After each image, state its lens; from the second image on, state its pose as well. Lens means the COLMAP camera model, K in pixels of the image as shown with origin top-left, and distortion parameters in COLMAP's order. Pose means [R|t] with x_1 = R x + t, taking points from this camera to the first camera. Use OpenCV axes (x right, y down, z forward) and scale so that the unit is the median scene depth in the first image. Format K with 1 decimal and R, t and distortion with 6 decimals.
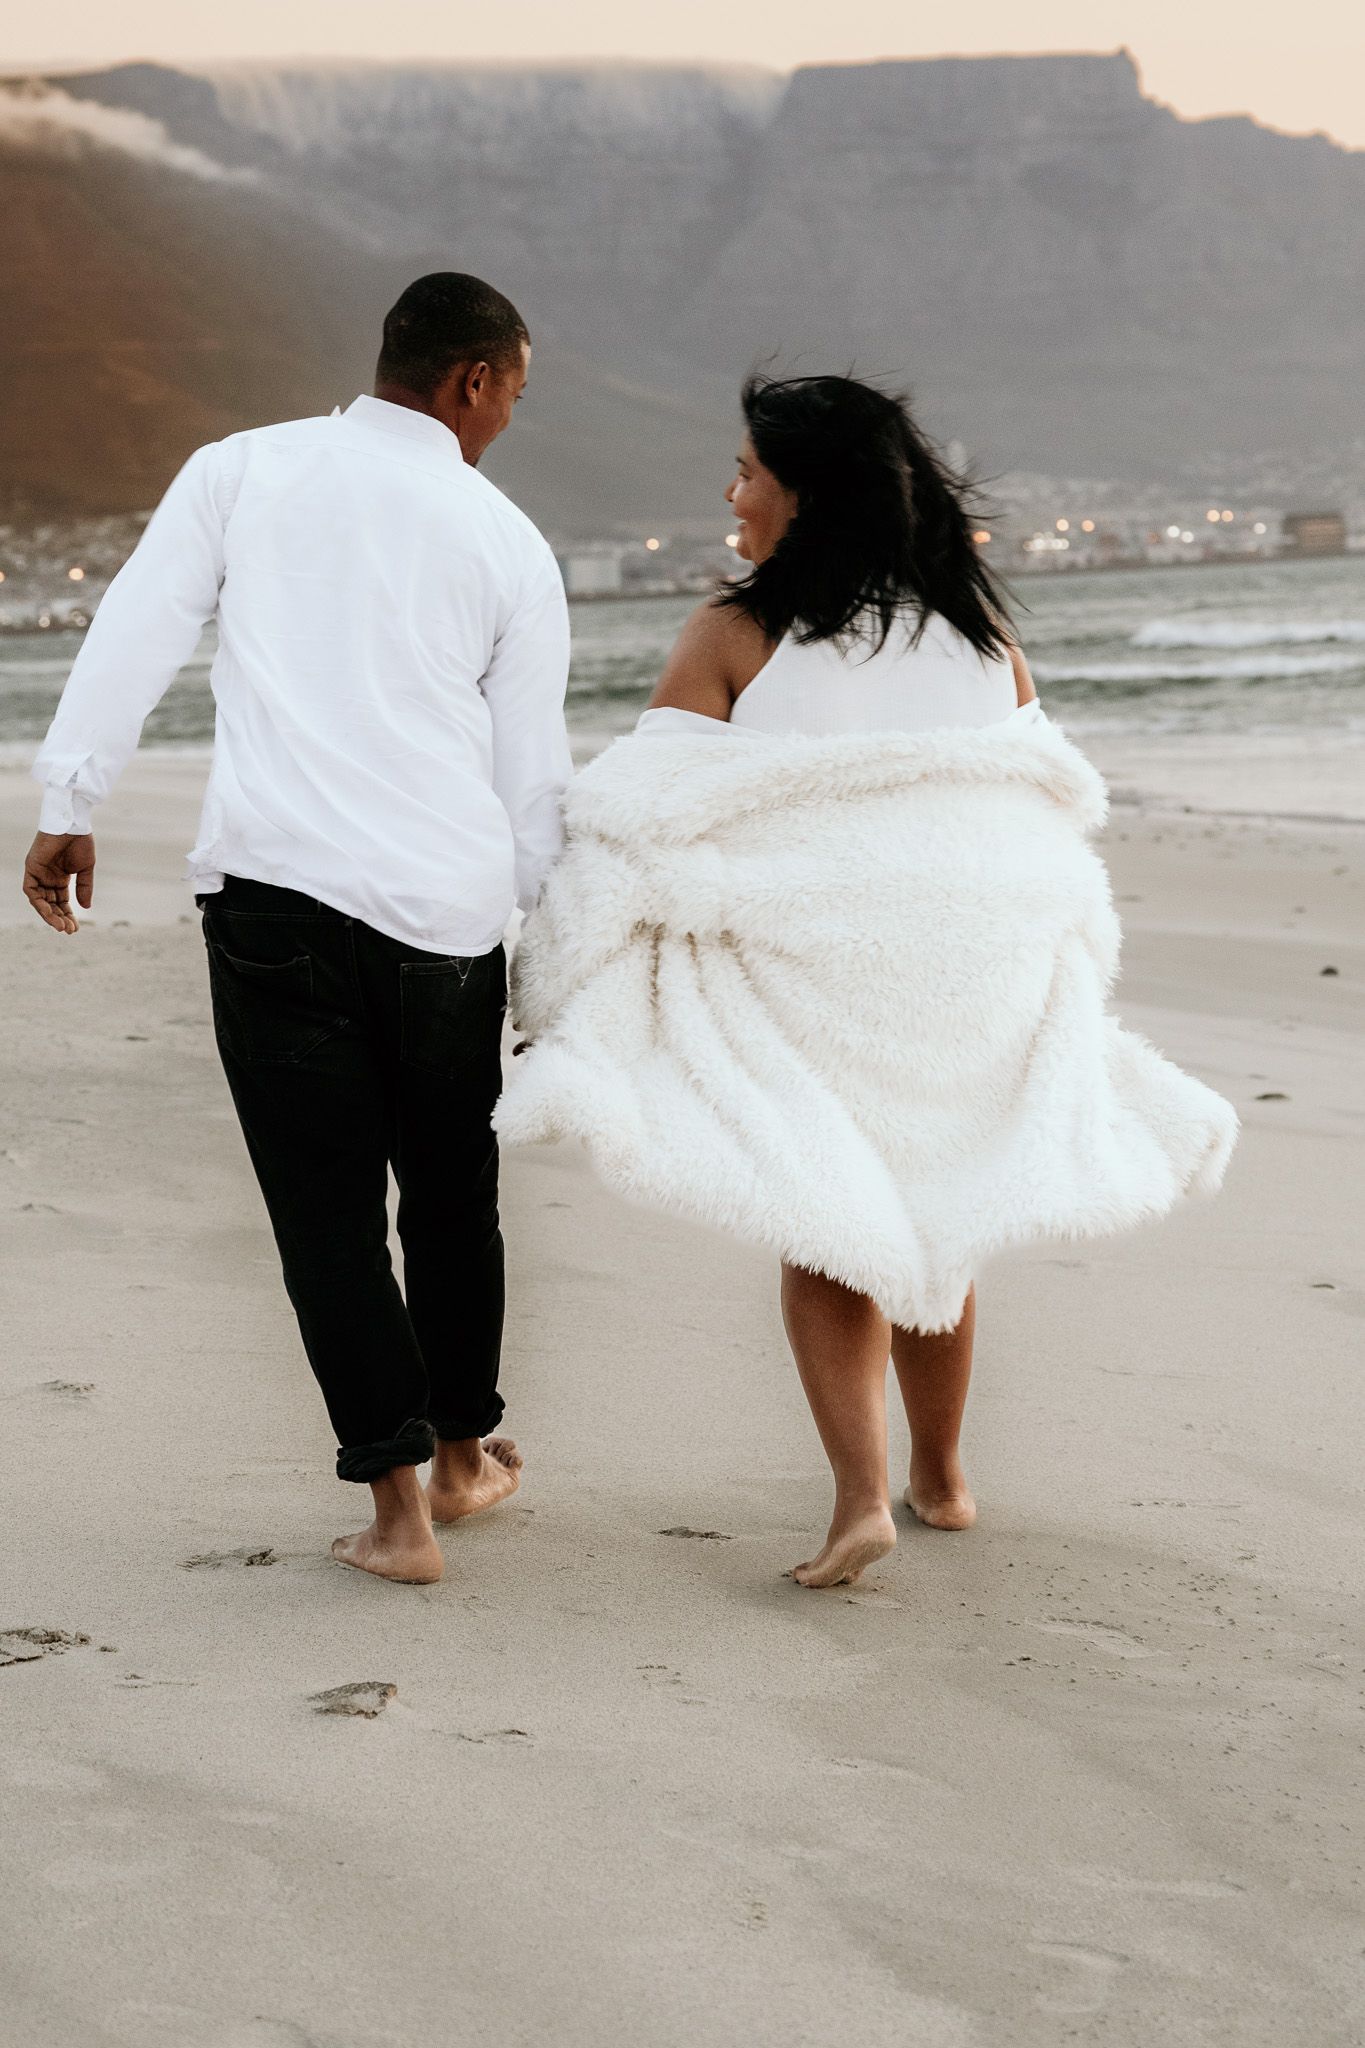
lens RADIAL K [[4736.4, 0, 685.4], [0, 4736.4, 1012.4], [0, 0, 1]] dist [0.157600, 0.000000]
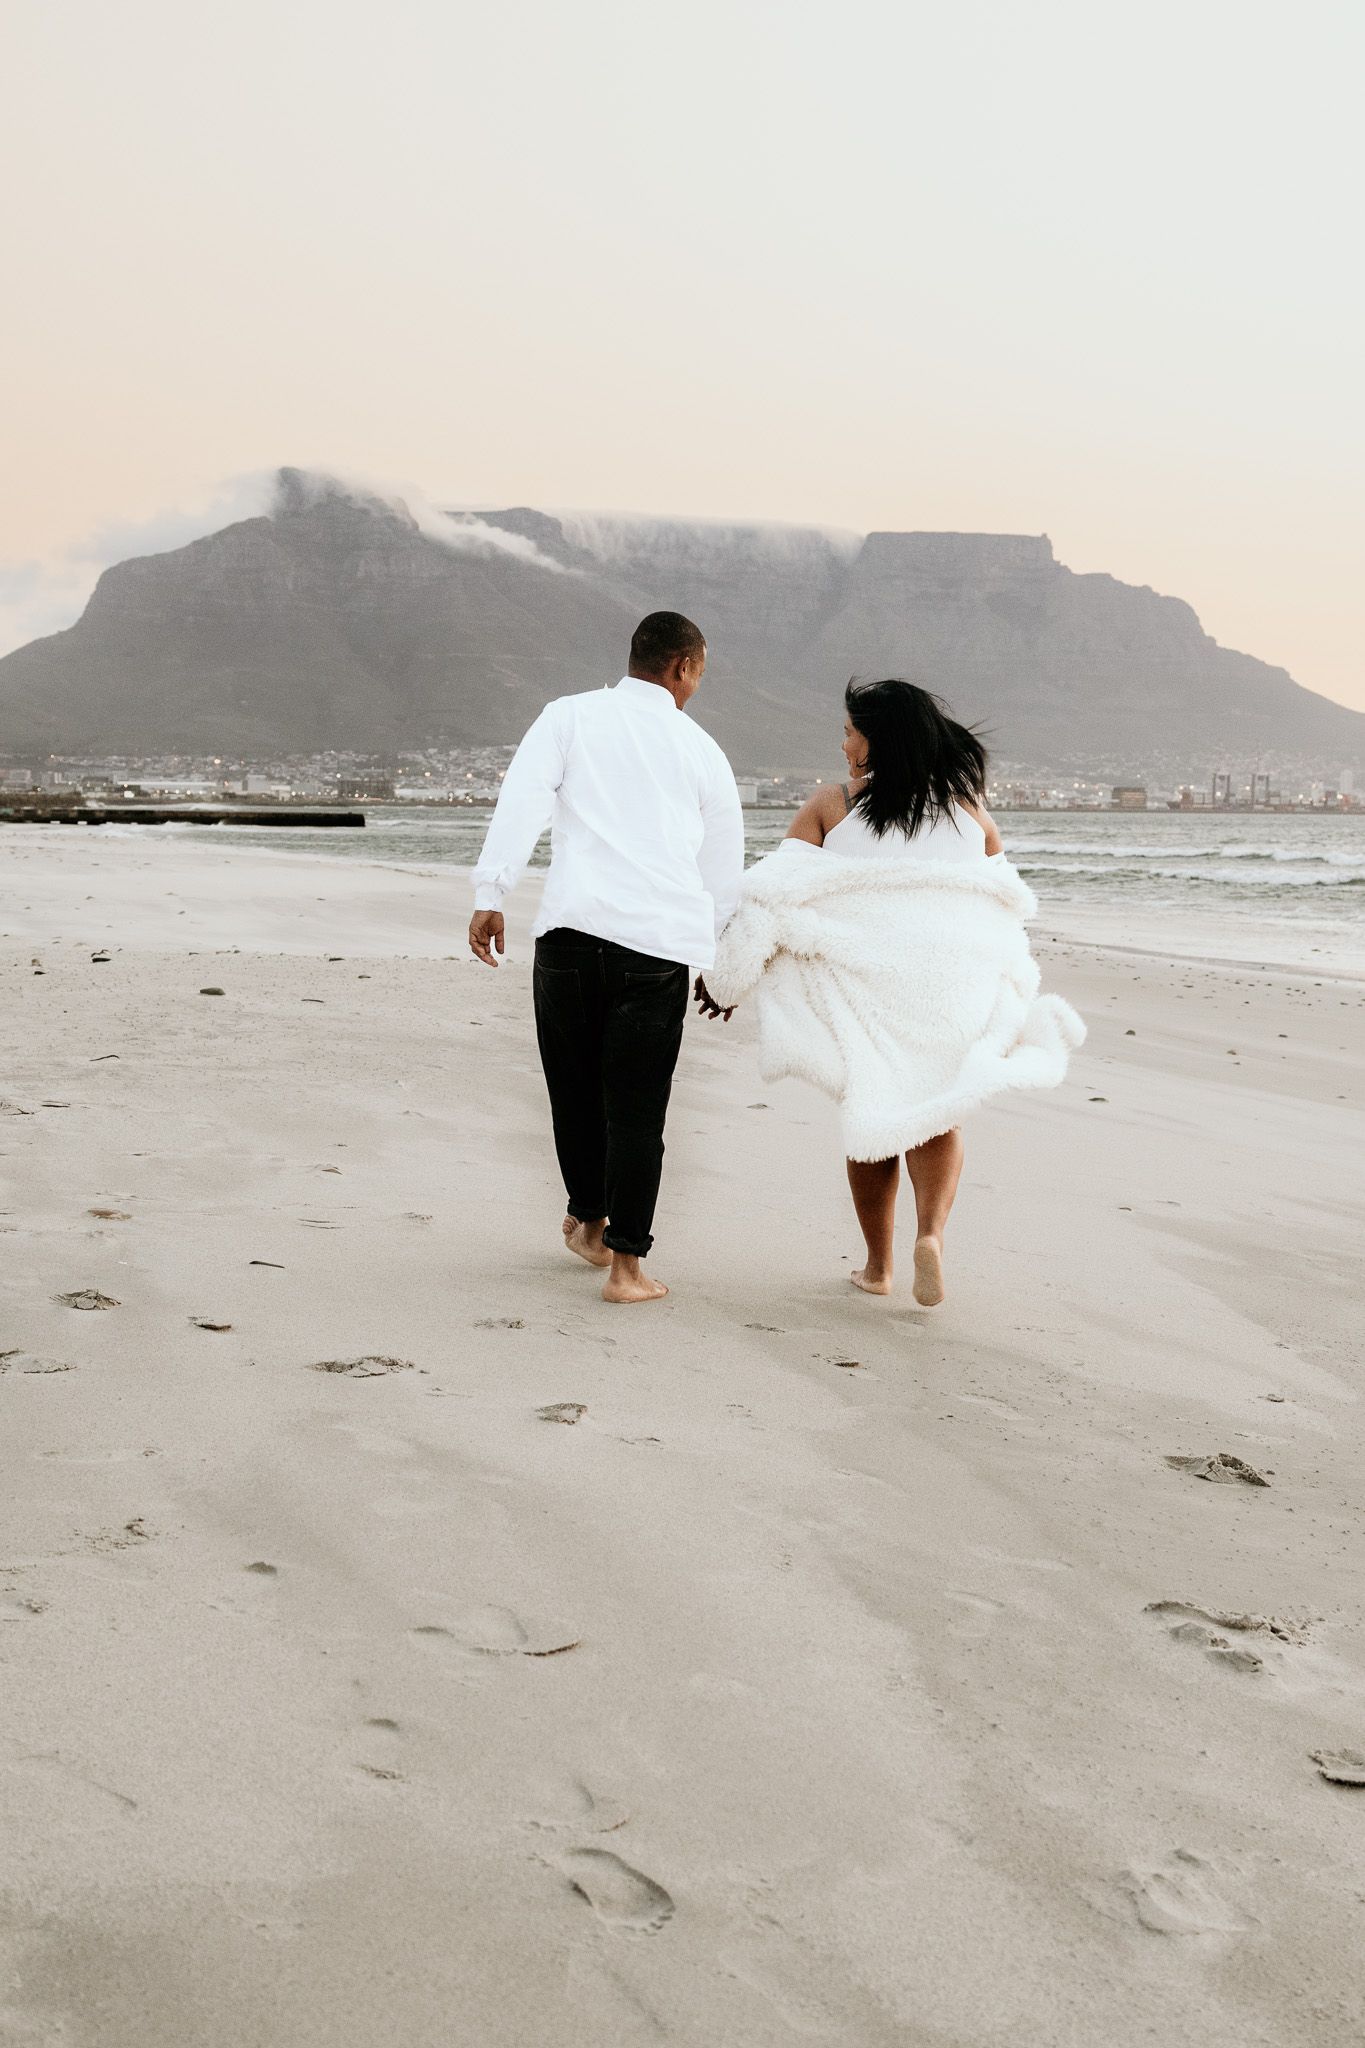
lens RADIAL K [[3023.6, 0, 683.5], [0, 3023.6, 1022.7], [0, 0, 1]] dist [0.009112, 0.000000]
pose [[0.996972, 0.069864, -0.034134, 0.003120], [-0.069916, 0.997553, -0.000327, 0.000042], [0.034028, 0.002713, 0.999417, -0.148659]]
